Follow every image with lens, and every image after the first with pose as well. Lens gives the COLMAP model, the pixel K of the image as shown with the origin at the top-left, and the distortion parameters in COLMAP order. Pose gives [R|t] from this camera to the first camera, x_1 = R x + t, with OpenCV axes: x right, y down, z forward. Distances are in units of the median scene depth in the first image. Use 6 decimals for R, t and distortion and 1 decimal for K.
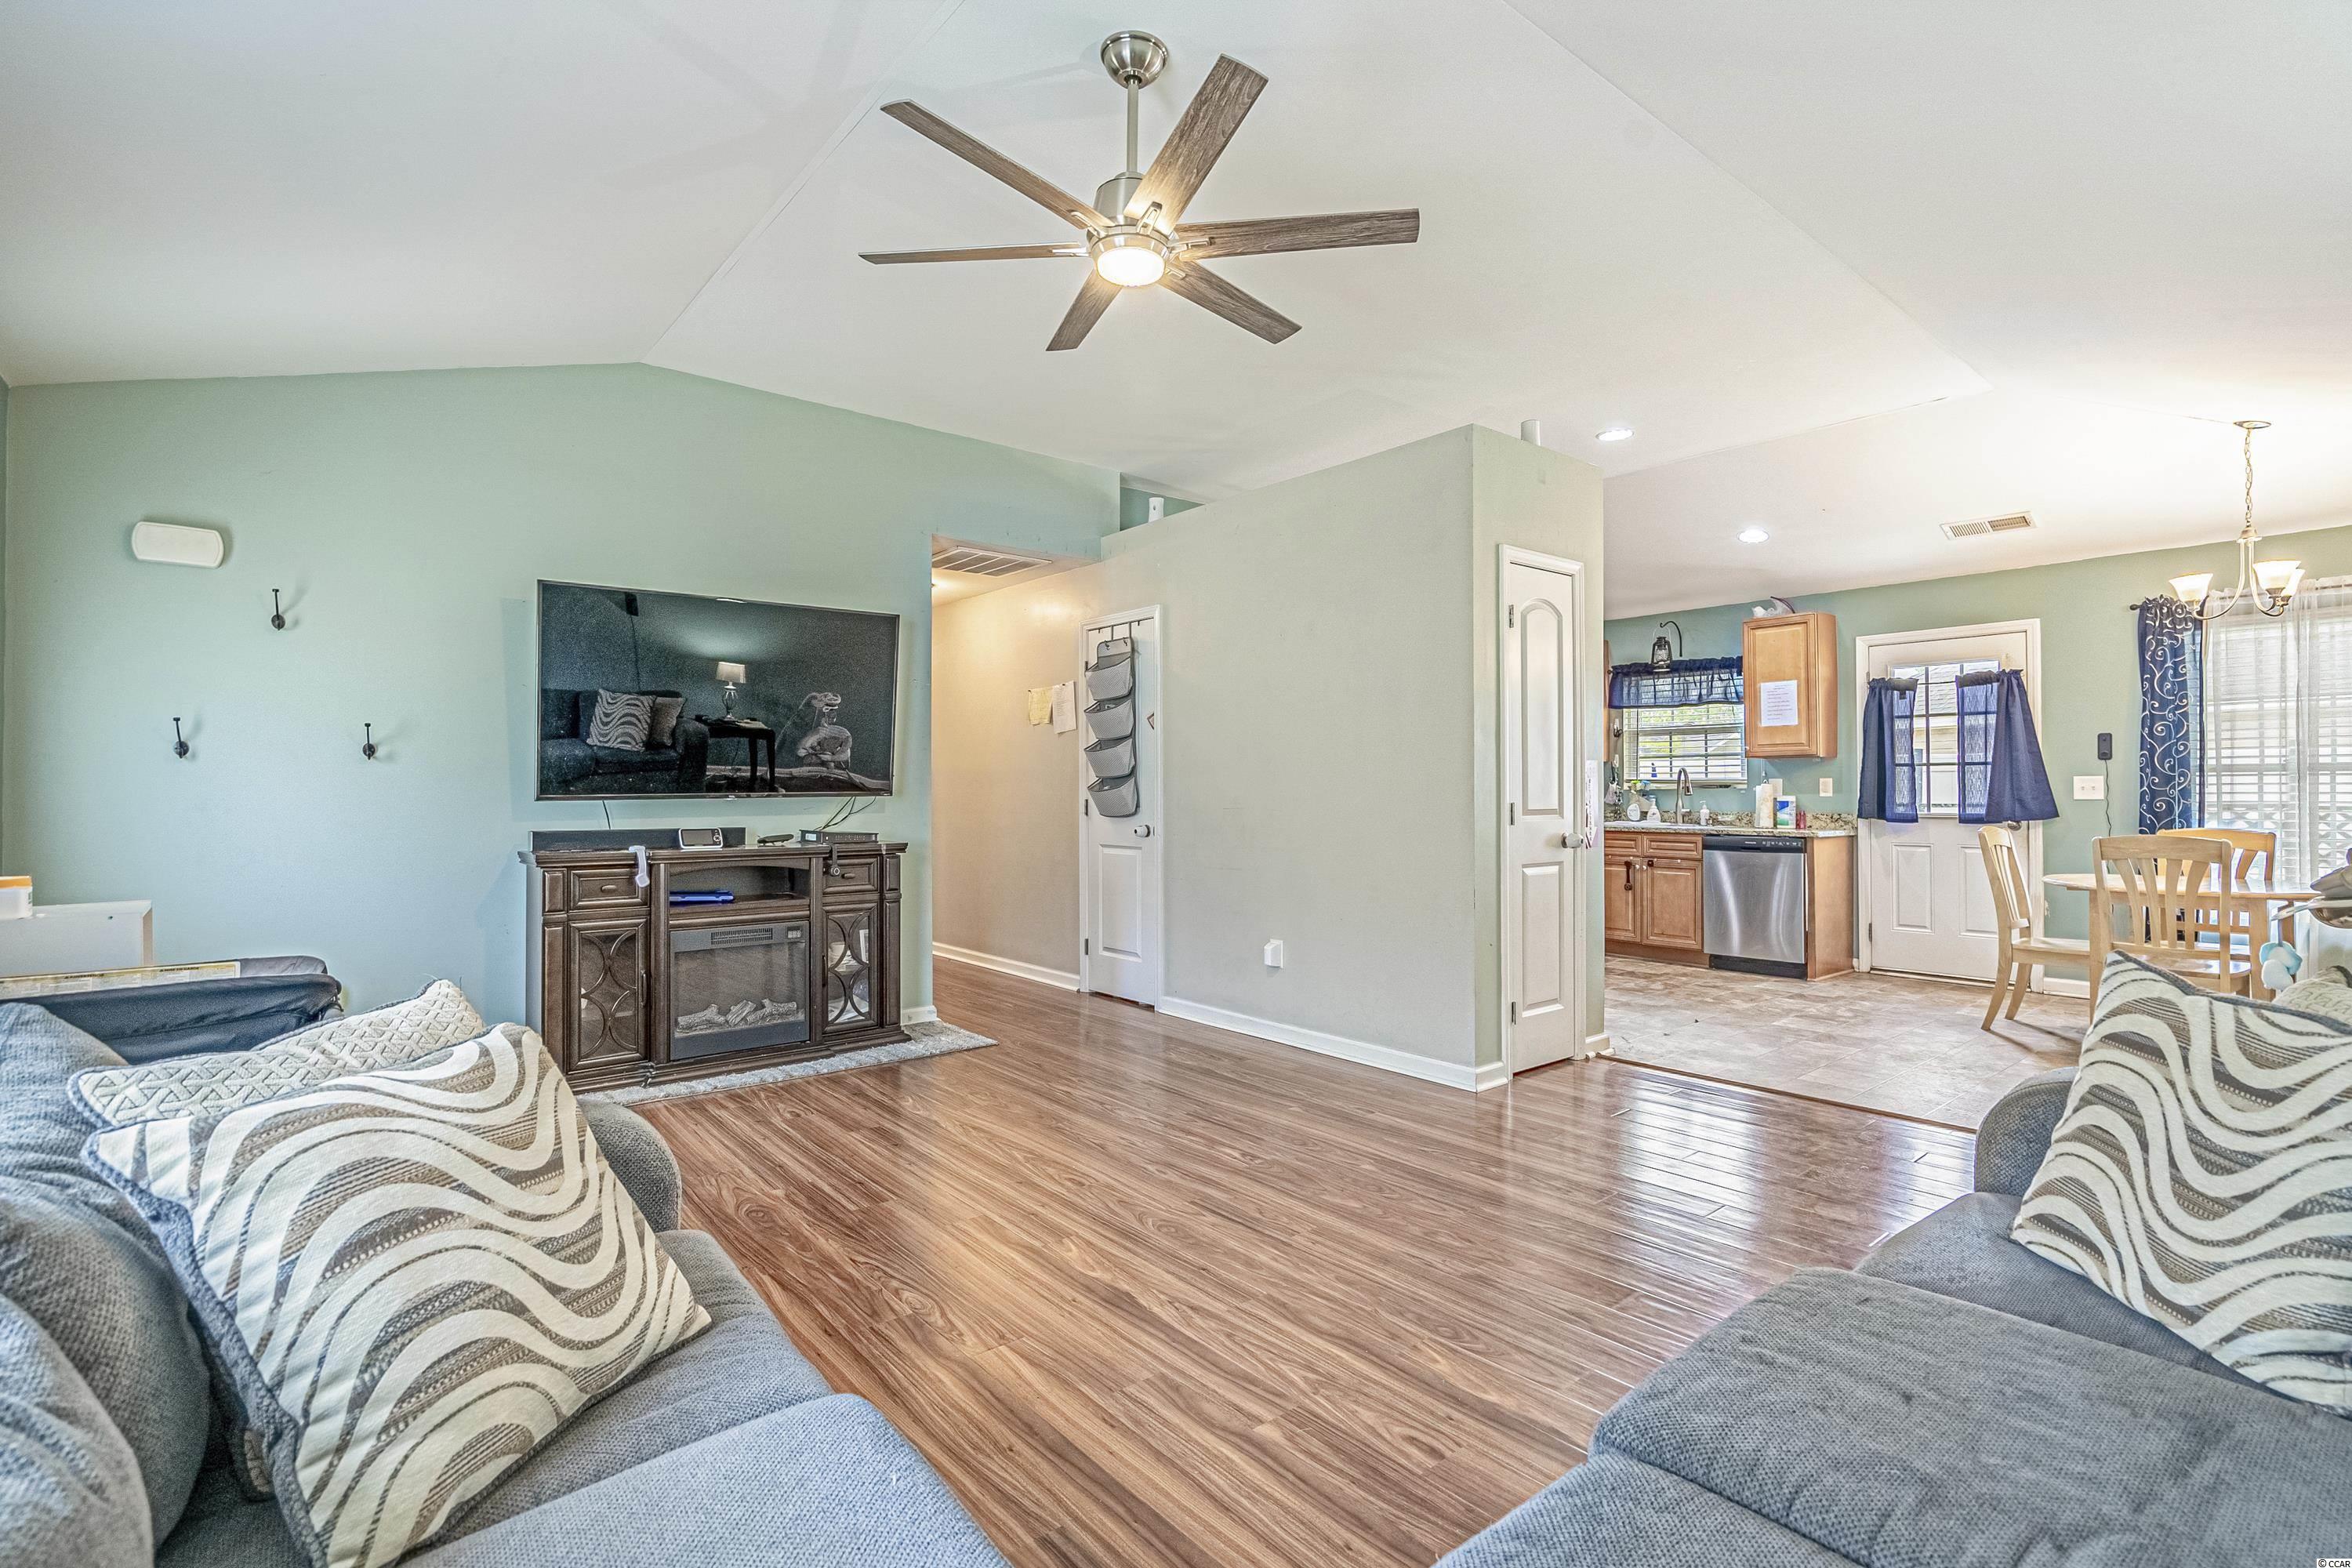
lens RADIAL K [[1084.8, 0, 1190.8], [0, 1084.8, 784.8], [0, 0, 1]] dist [-0.000194, 0.000364]
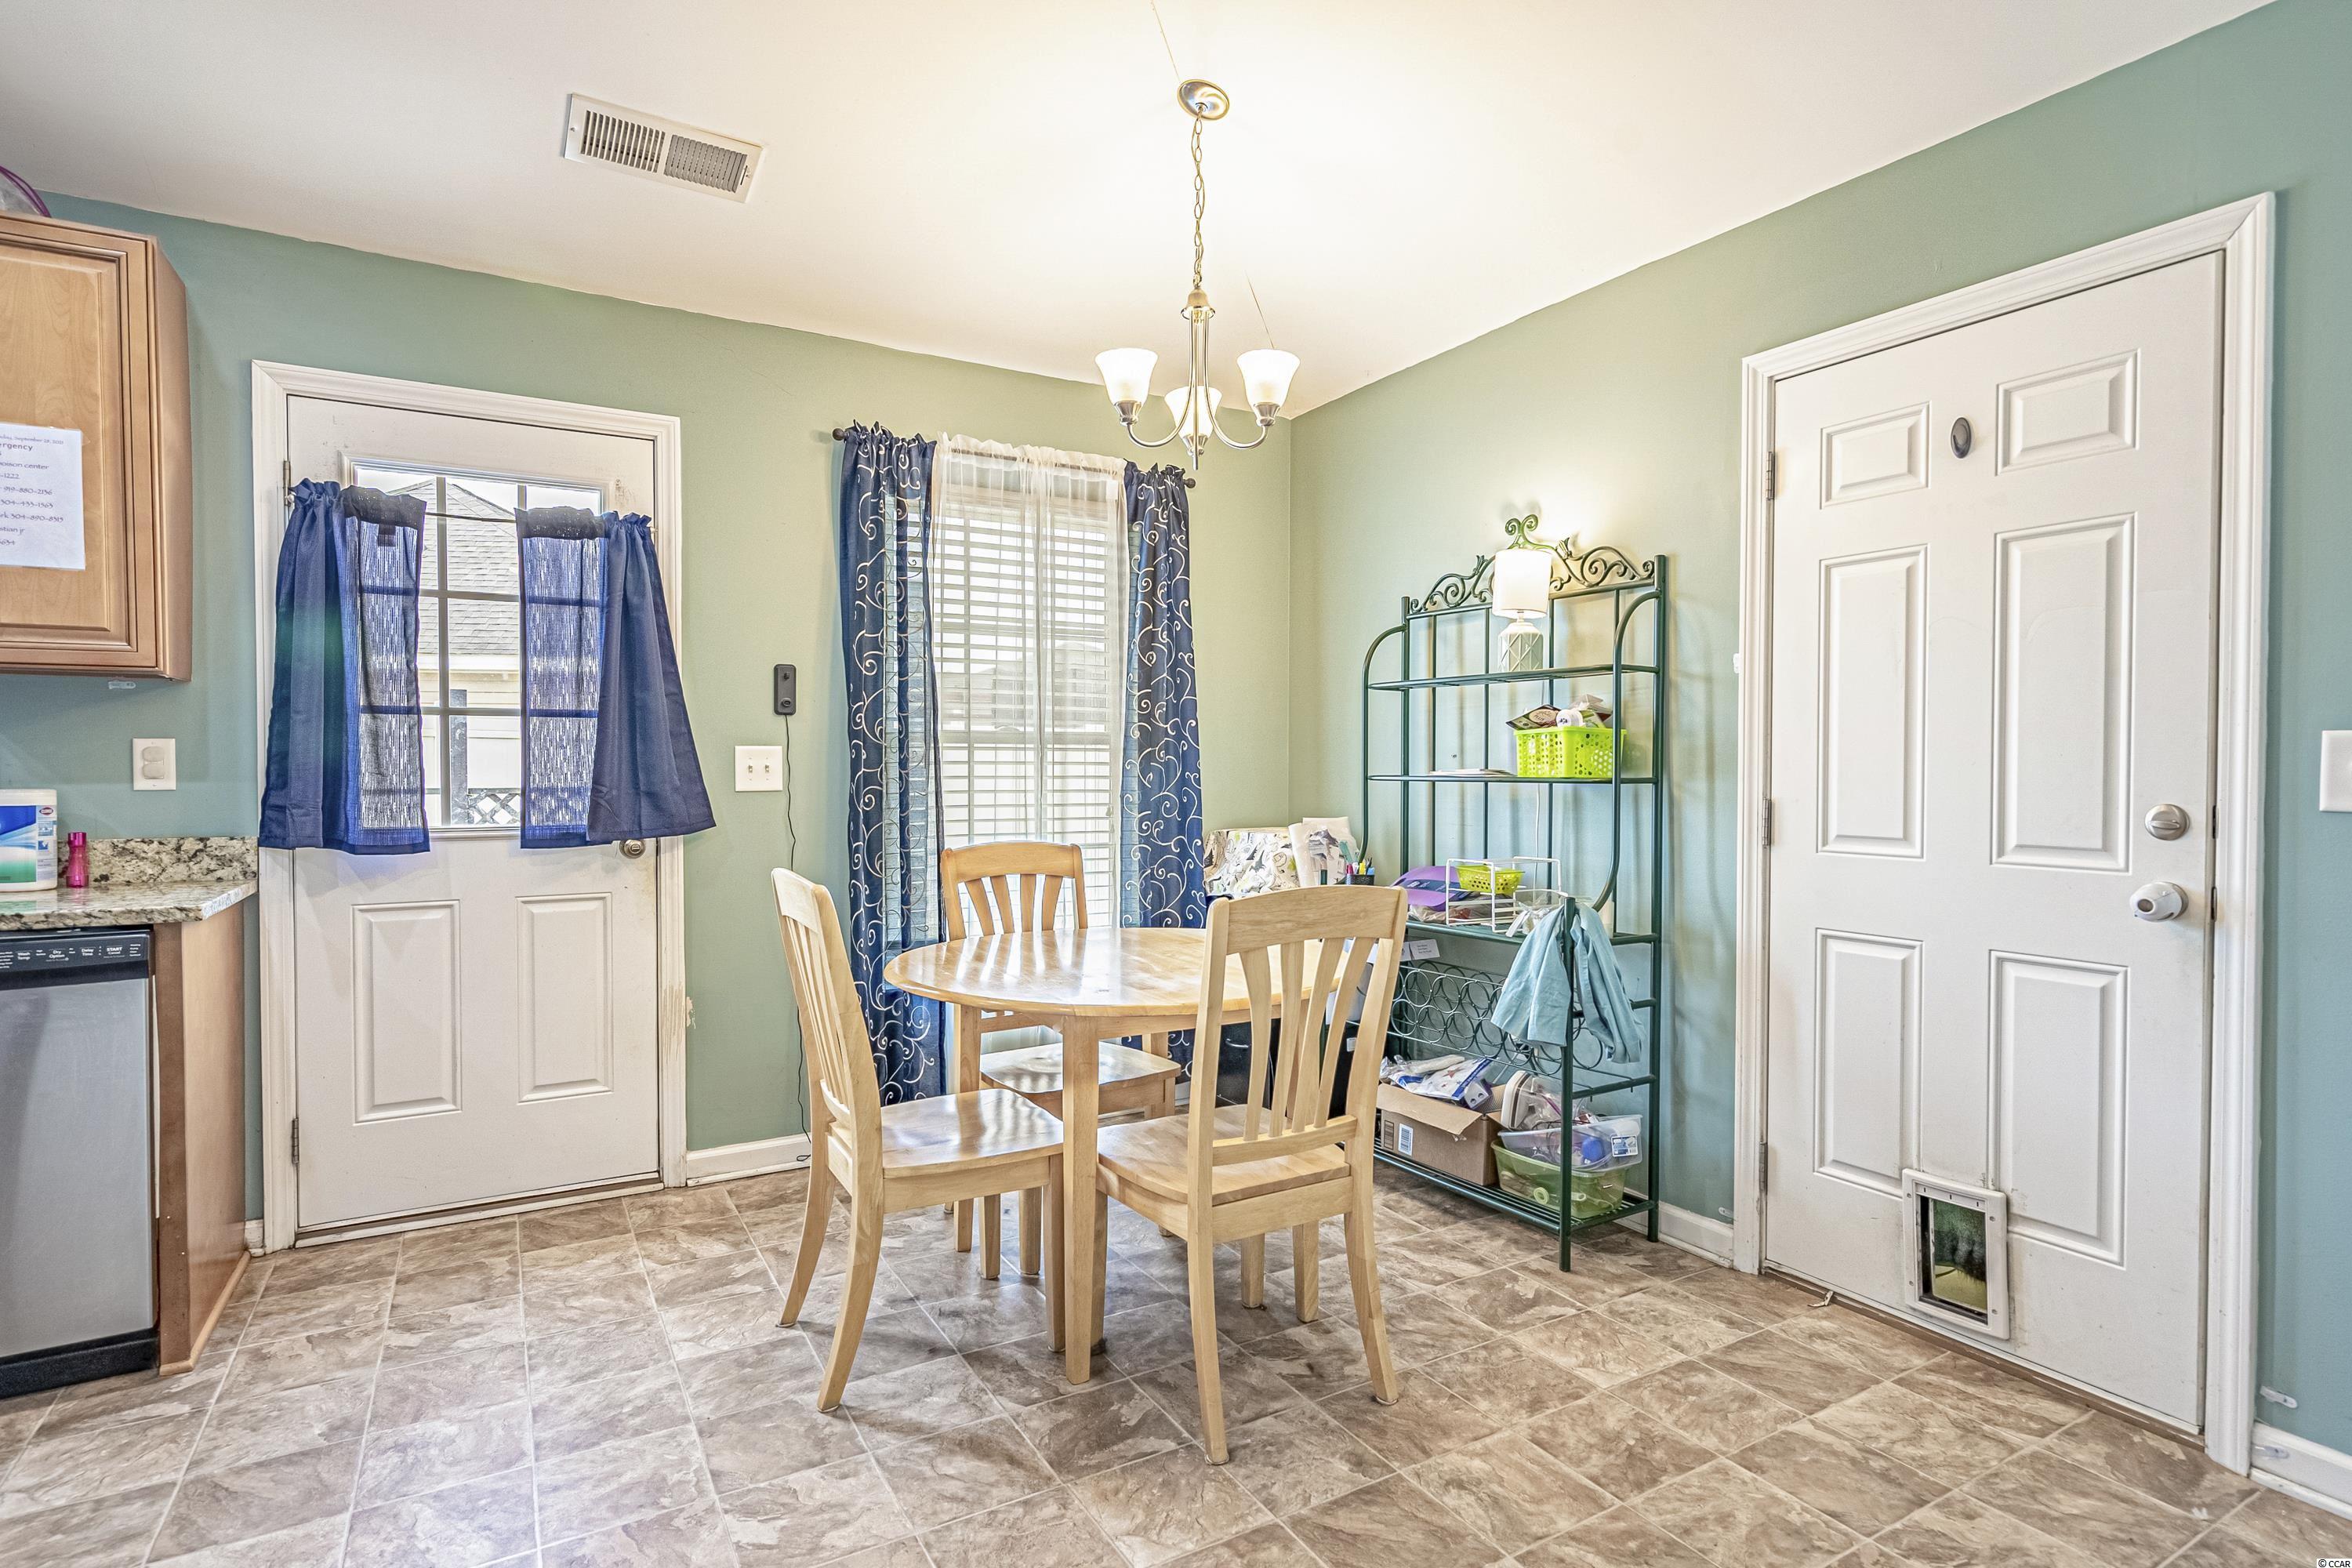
lens RADIAL K [[1195.9, 0, 1176.0], [0, 1195.9, 784.0], [0, 0, 1]] dist [0.006590, 0.000903]
pose [[0.173440, -0.014585, 0.984736, 0.313154], [-0.009250, 0.999822, 0.016438, -0.001012], [-0.984801, -0.011960, 0.173274, 0.738387]]
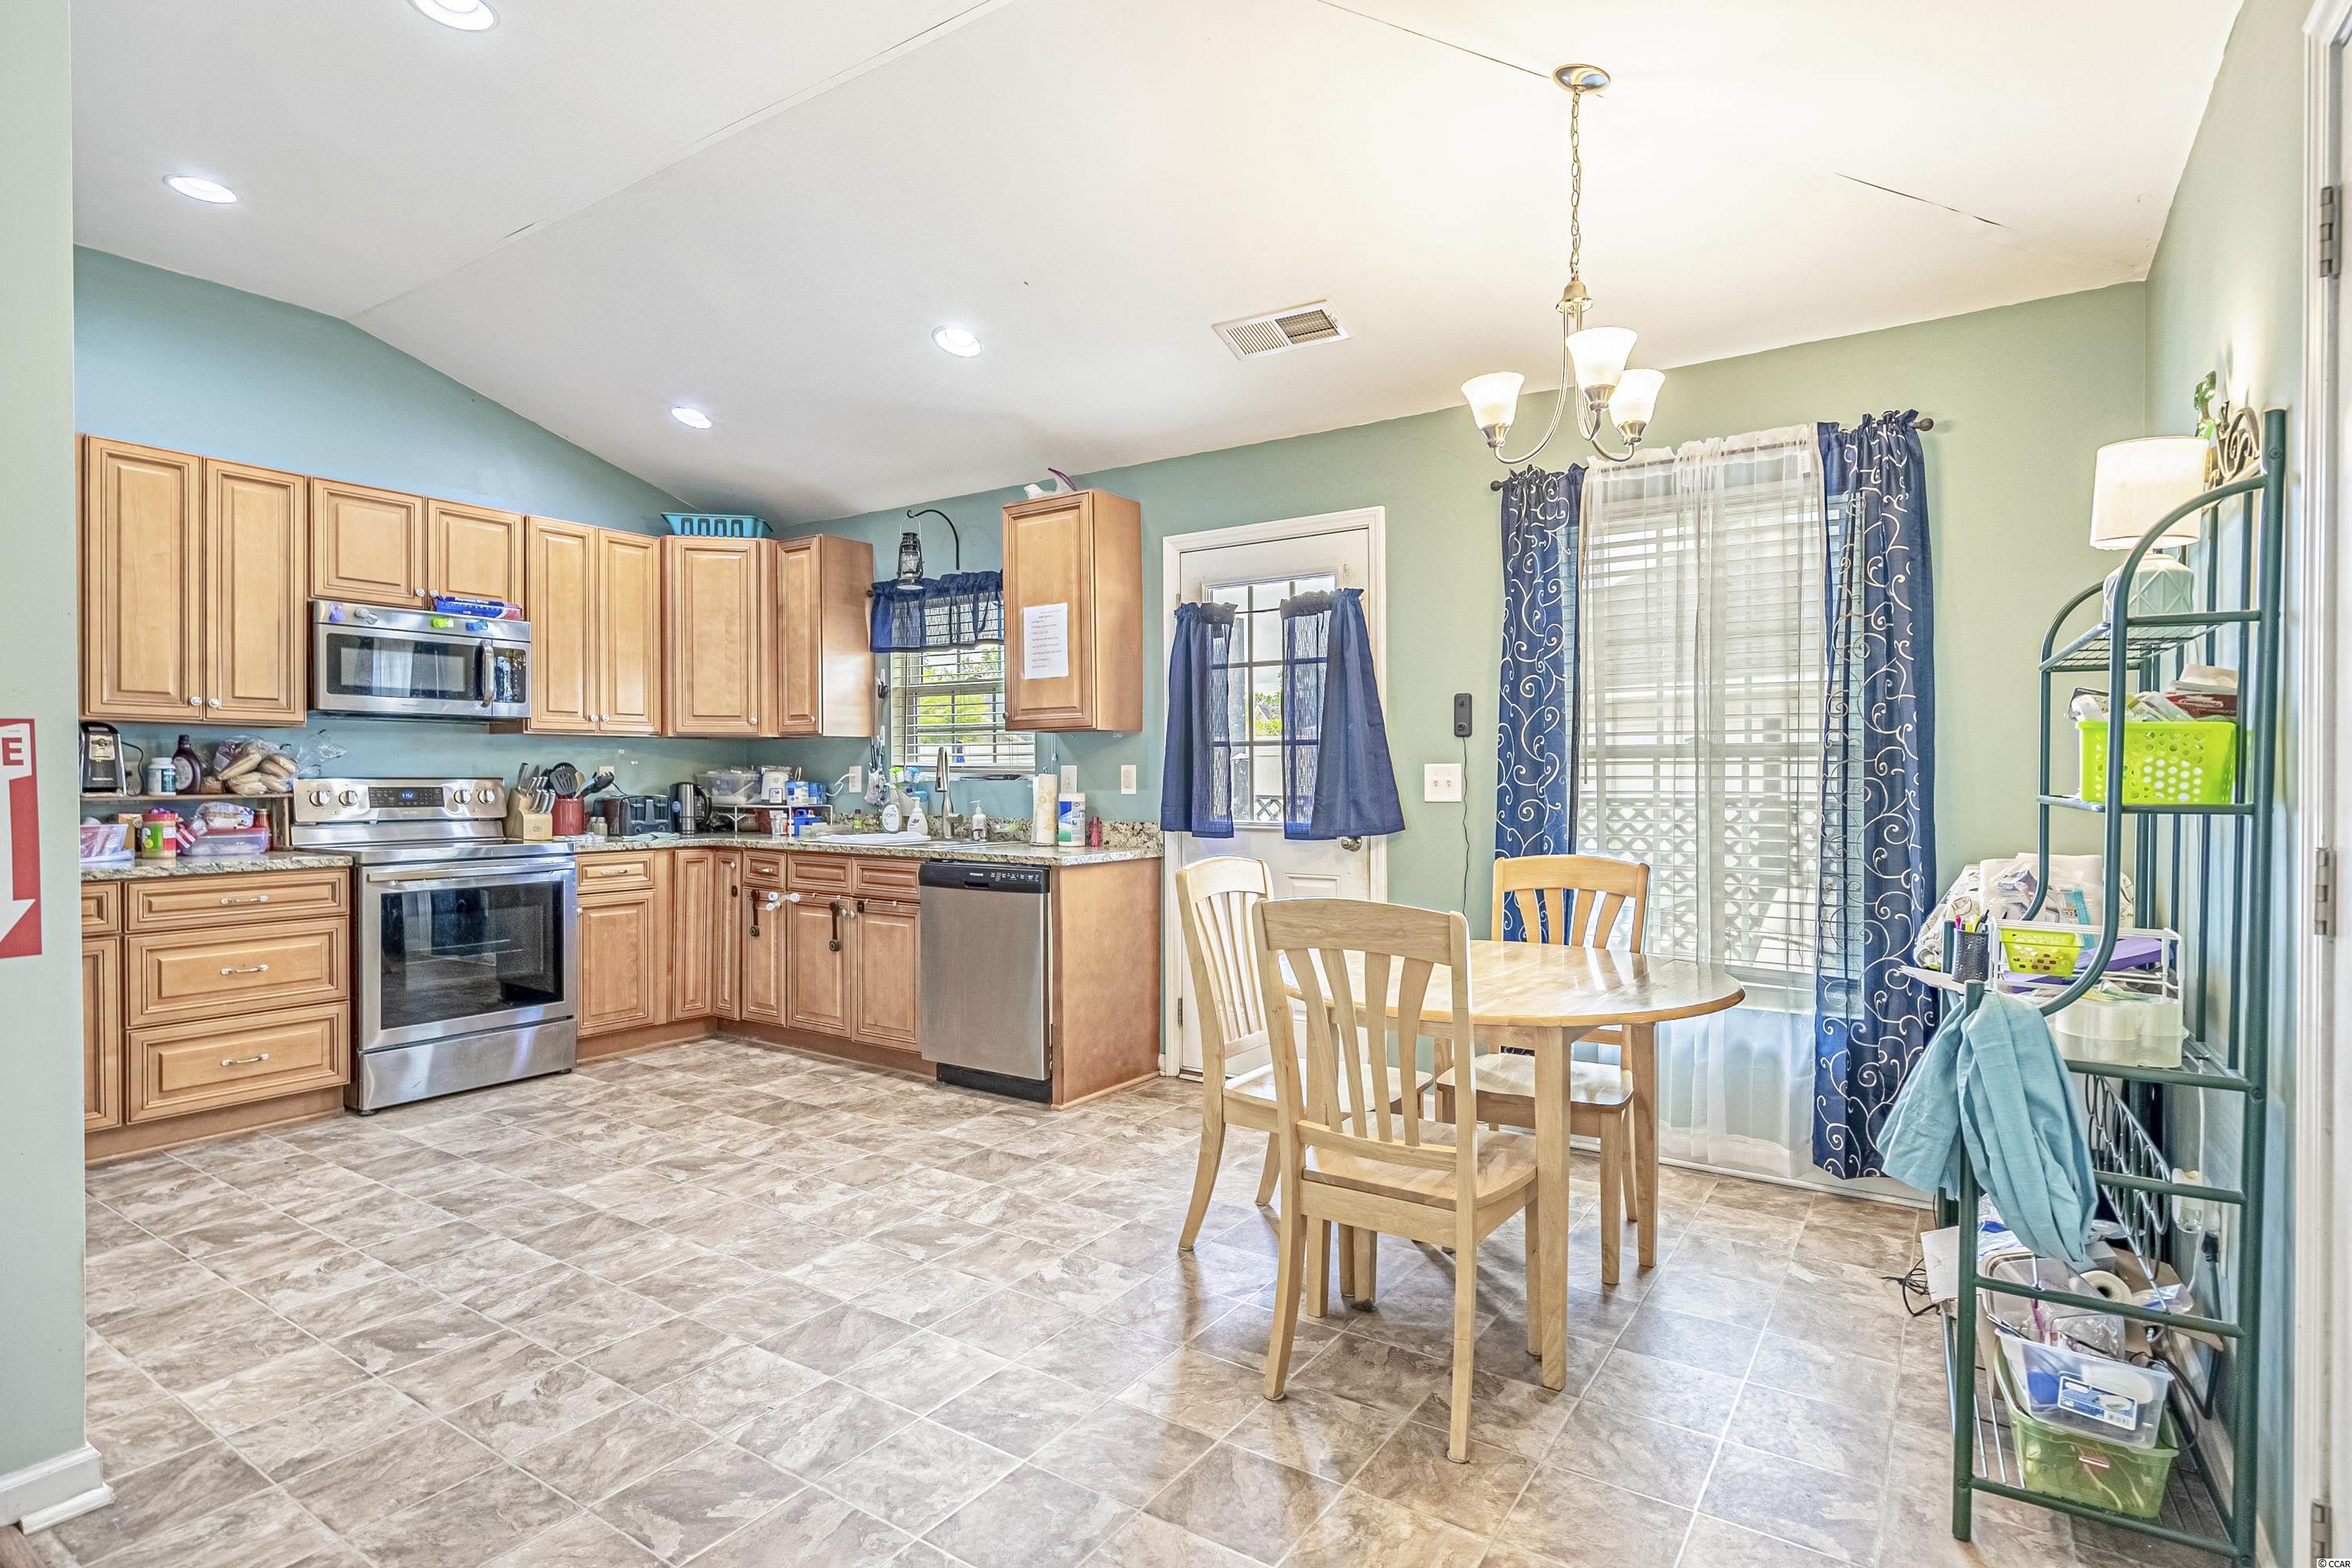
lens RADIAL K [[1175.9, 0, 1176.2], [0, 1175.9, 786.7], [0, 0, 1]] dist [0.002728, 0.000551]
pose [[0.961852, -0.002445, 0.273559, 0.523509], [-0.002094, 0.999865, 0.016299, -0.005736], [-0.273561, -0.016250, 0.961717, 0.418646]]
